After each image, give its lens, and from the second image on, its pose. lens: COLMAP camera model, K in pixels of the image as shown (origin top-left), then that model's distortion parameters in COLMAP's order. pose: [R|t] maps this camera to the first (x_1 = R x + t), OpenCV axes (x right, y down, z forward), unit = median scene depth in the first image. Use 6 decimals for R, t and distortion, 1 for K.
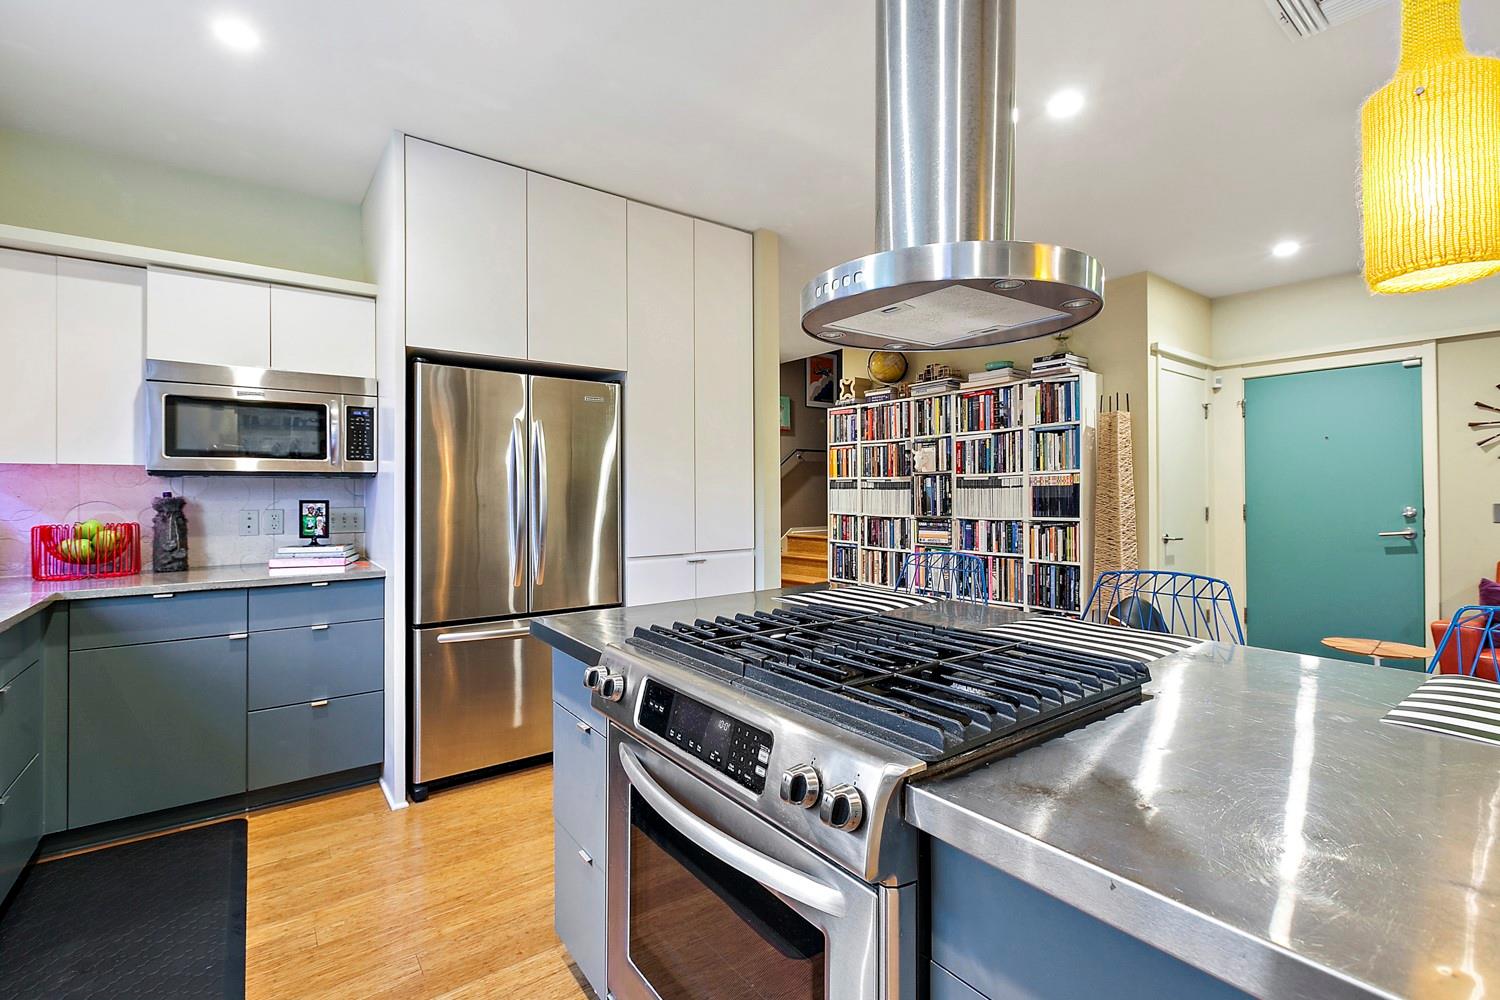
lens RADIAL K [[673.1, 0, 753.7], [0, 673.1, 488.8], [0, 0, 1]] dist [0.003022, -0.000082]
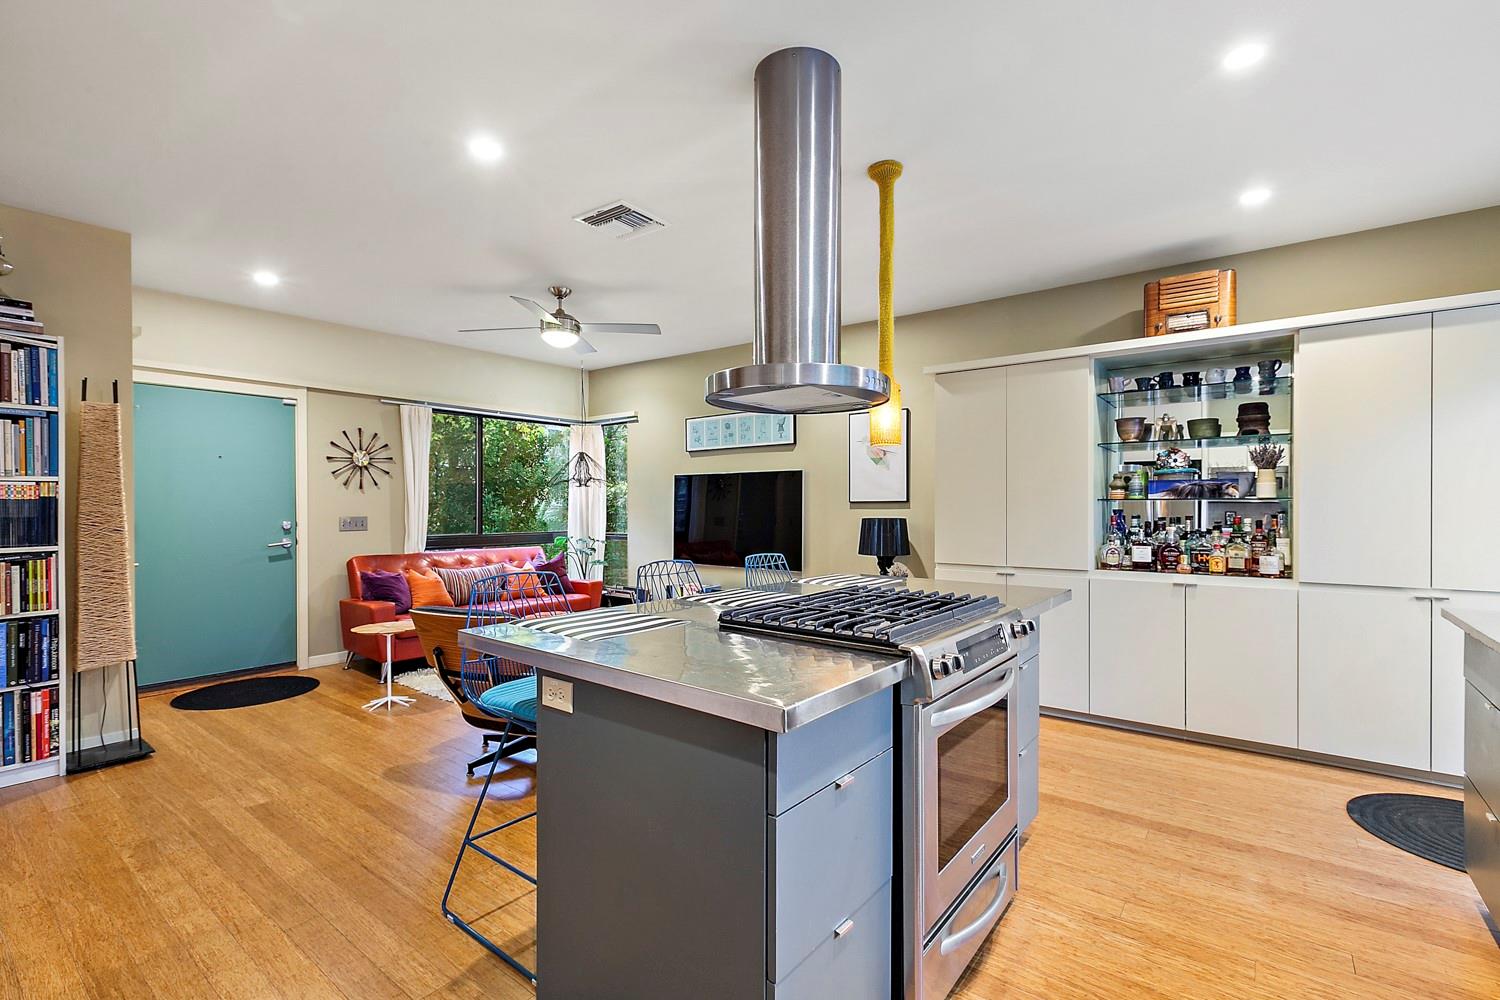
lens RADIAL K [[669.7, 0, 753.4], [0, 669.7, 508.0], [0, 0, 1]] dist [0.000035, 0.000293]
pose [[-0.263669, -0.000493, 0.964613, -0.343829], [-0.005000, 0.999987, -0.000856, 0.000484], [-0.964600, -0.005049, -0.263668, 0.437378]]
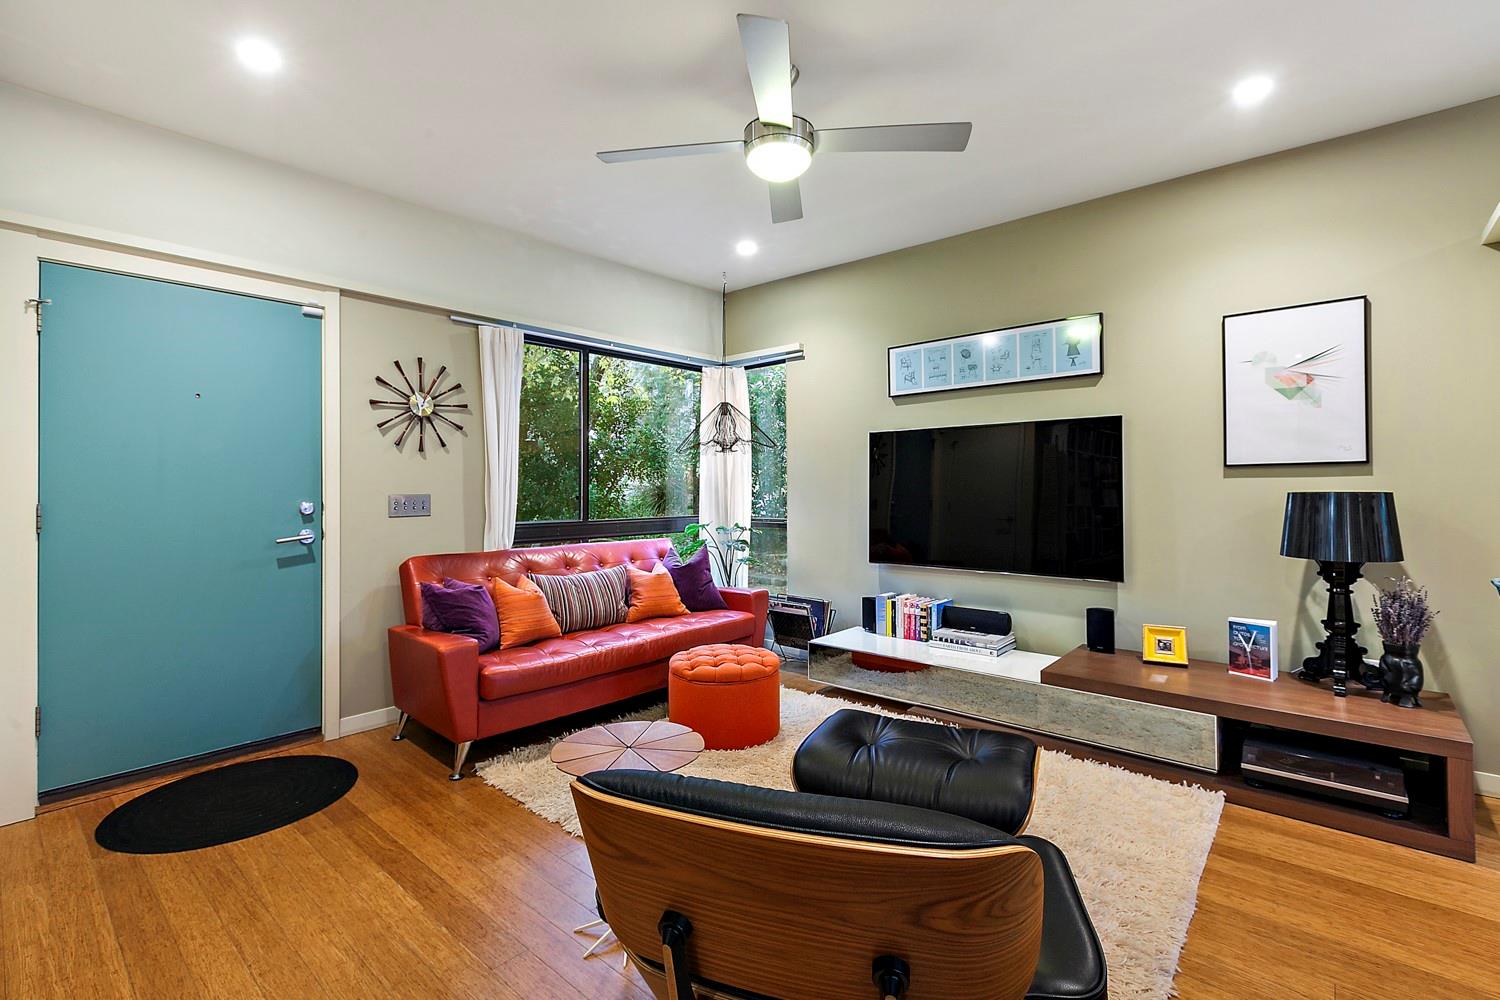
lens RADIAL K [[671.0, 0, 750.6], [0, 671.0, 477.9], [0, 0, 1]] dist [-0.000215, 0.000304]
pose [[-0.200923, 0.018396, 0.979434, 0.121546], [-0.000003, 0.999824, -0.018780, 0.012530], [-0.979607, -0.003776, -0.200888, 0.570273]]
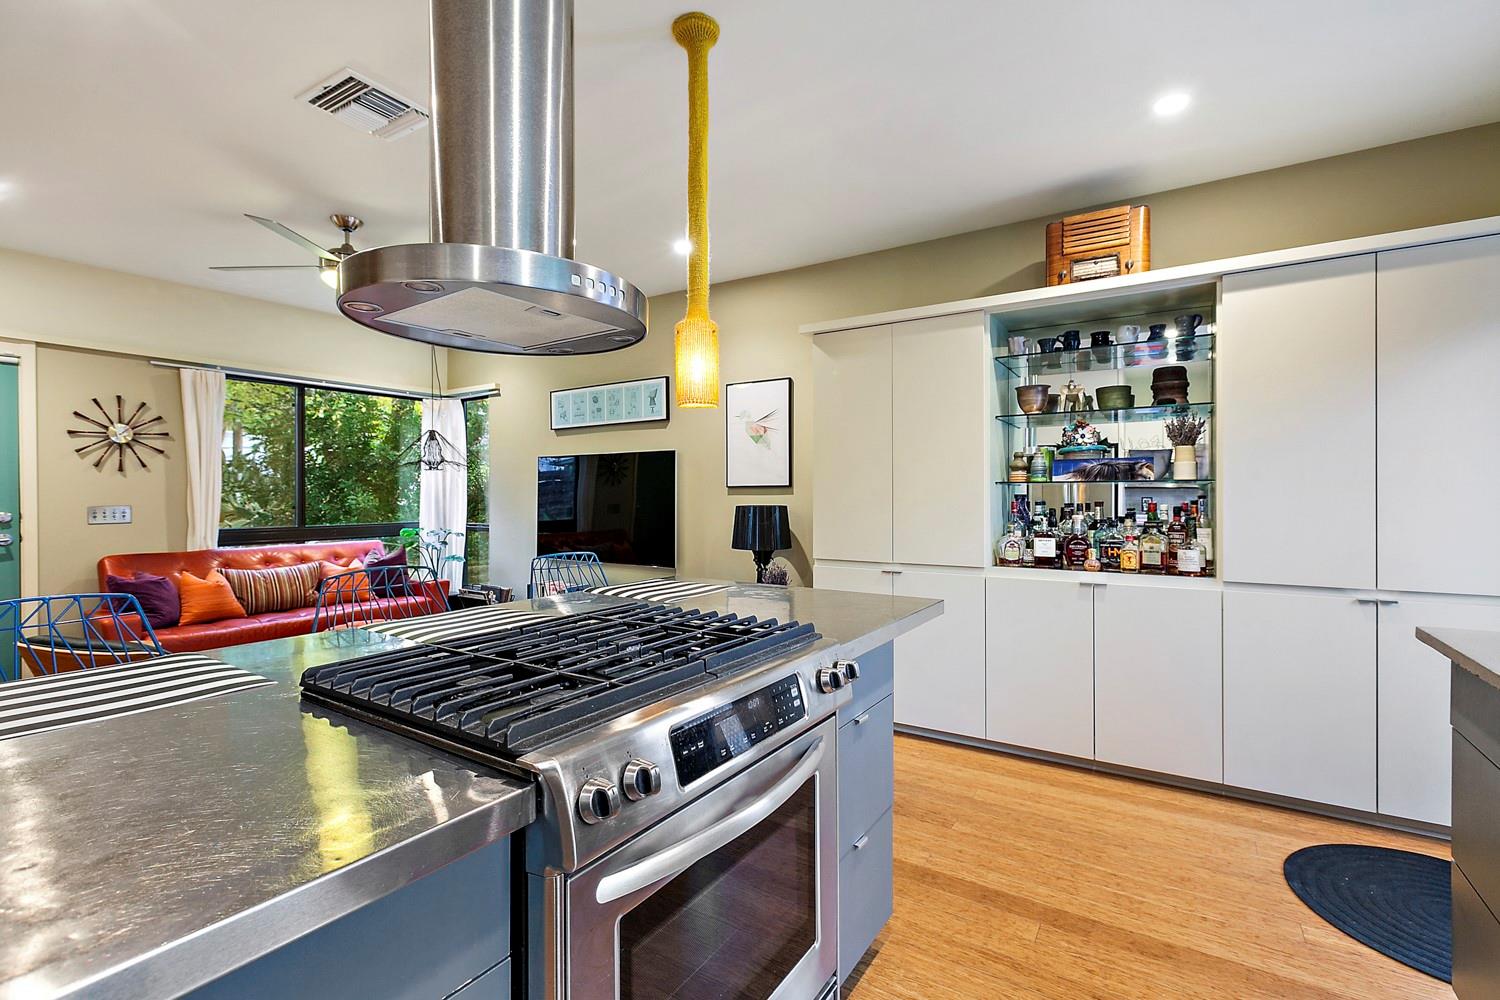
lens RADIAL K [[667.2, 0, 753.4], [0, 667.2, 493.5], [0, 0, 1]] dist [0.000598, -0.000298]
pose [[-0.344630, 0.003116, 0.938733, -0.226286], [-0.002620, 0.999987, -0.004281, 0.002084], [-0.938735, -0.003935, -0.344618, 0.289427]]
